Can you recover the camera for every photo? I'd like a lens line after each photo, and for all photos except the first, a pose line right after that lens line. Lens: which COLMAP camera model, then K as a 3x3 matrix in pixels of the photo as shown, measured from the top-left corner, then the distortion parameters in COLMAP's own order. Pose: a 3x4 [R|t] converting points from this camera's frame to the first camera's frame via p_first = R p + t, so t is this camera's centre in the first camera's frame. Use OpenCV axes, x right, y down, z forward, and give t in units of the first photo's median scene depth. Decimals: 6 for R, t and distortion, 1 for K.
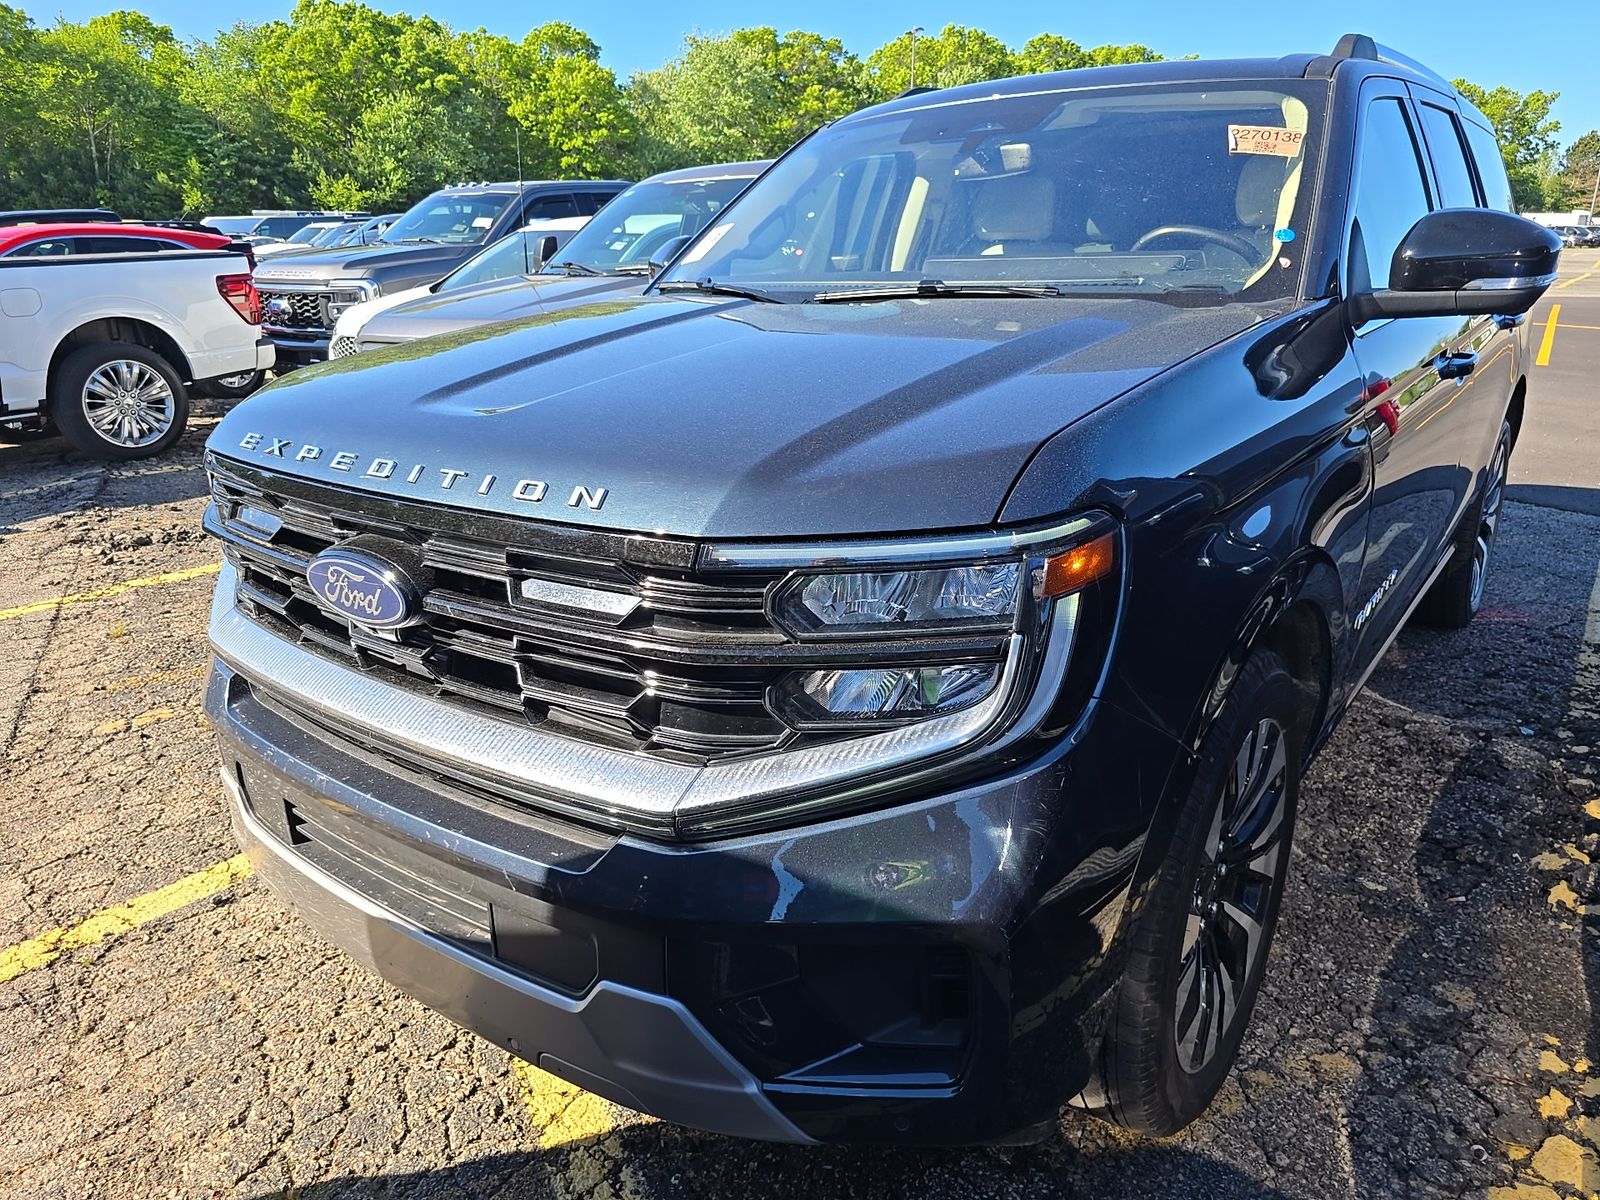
lens RADIAL K [[1092.6, 0, 801.8], [0, 1092.6, 599.1], [0, 0, 1]] dist [0.024005, -0.005670]
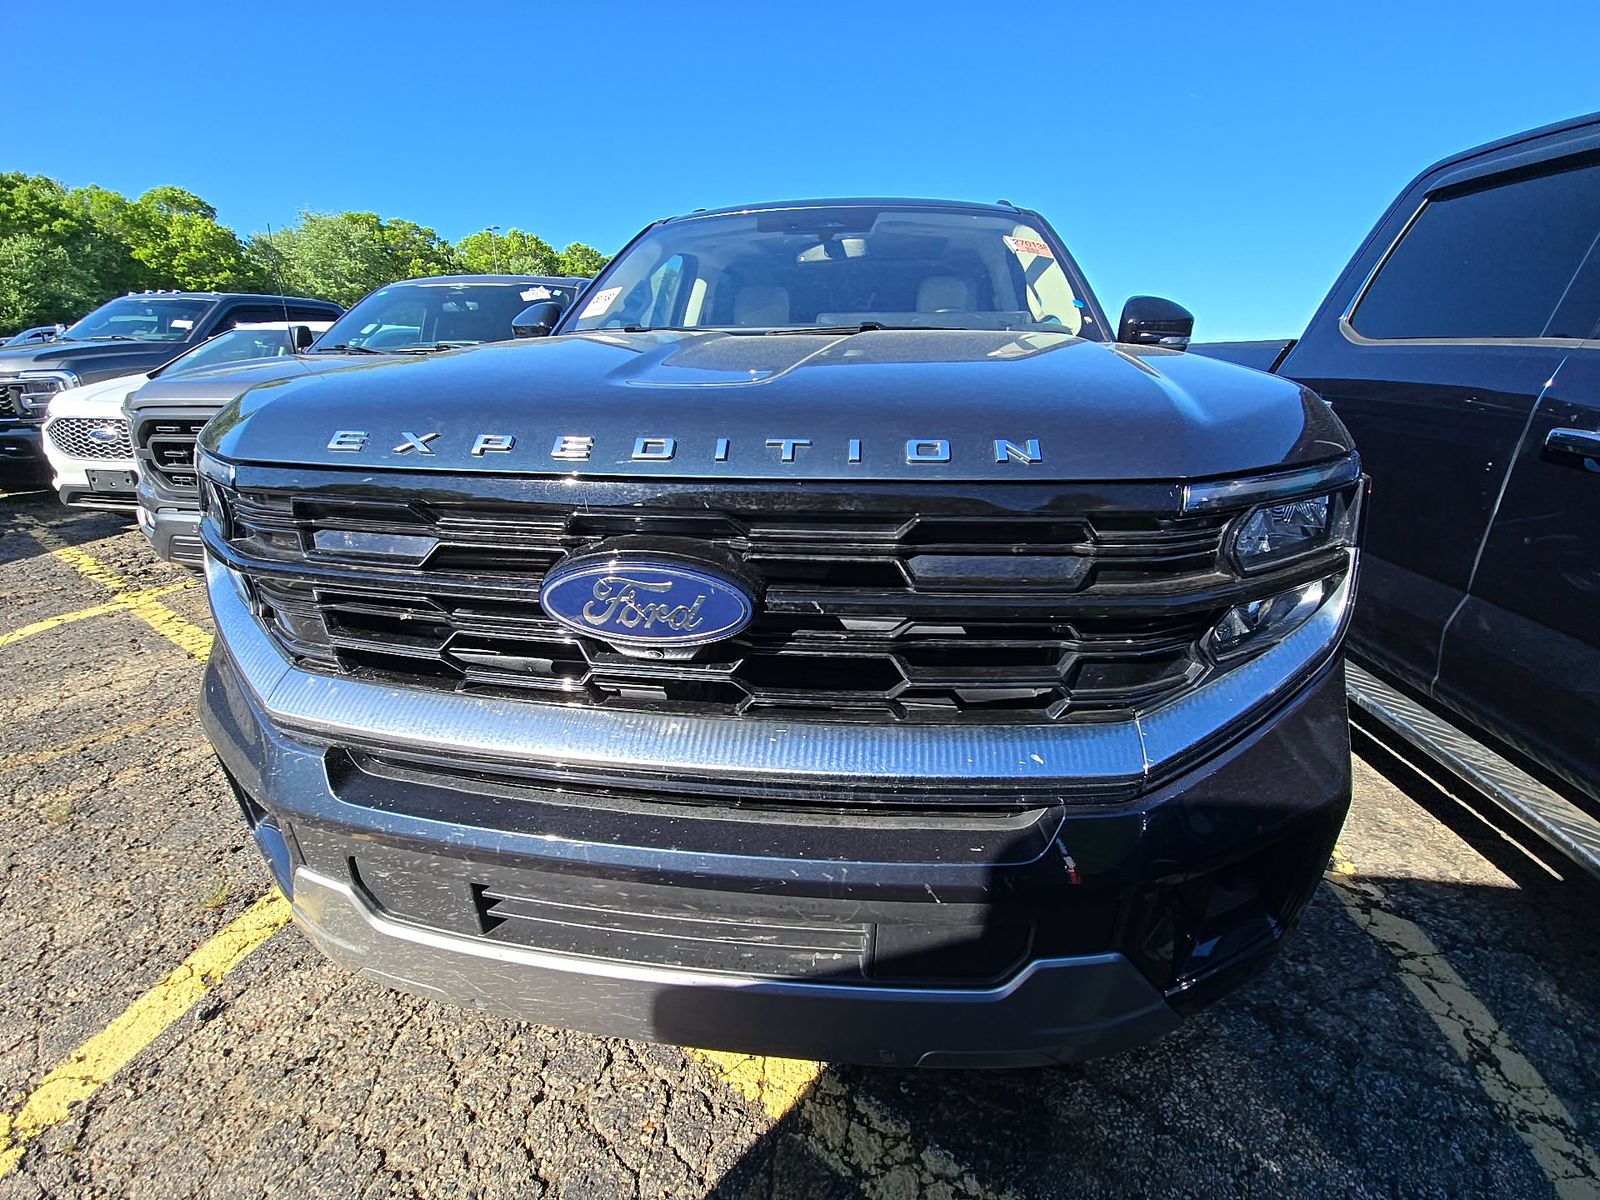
lens RADIAL K [[645.9, 0, 799.4], [0, 645.9, 600.0], [0, 0, 1]] dist [0.003946, -0.001326]
pose [[0.867892, -0.140150, 0.476574, -0.395510], [0.131882, 0.989955, 0.050952, -0.014961], [-0.478927, 0.018630, 0.877657, 0.398905]]
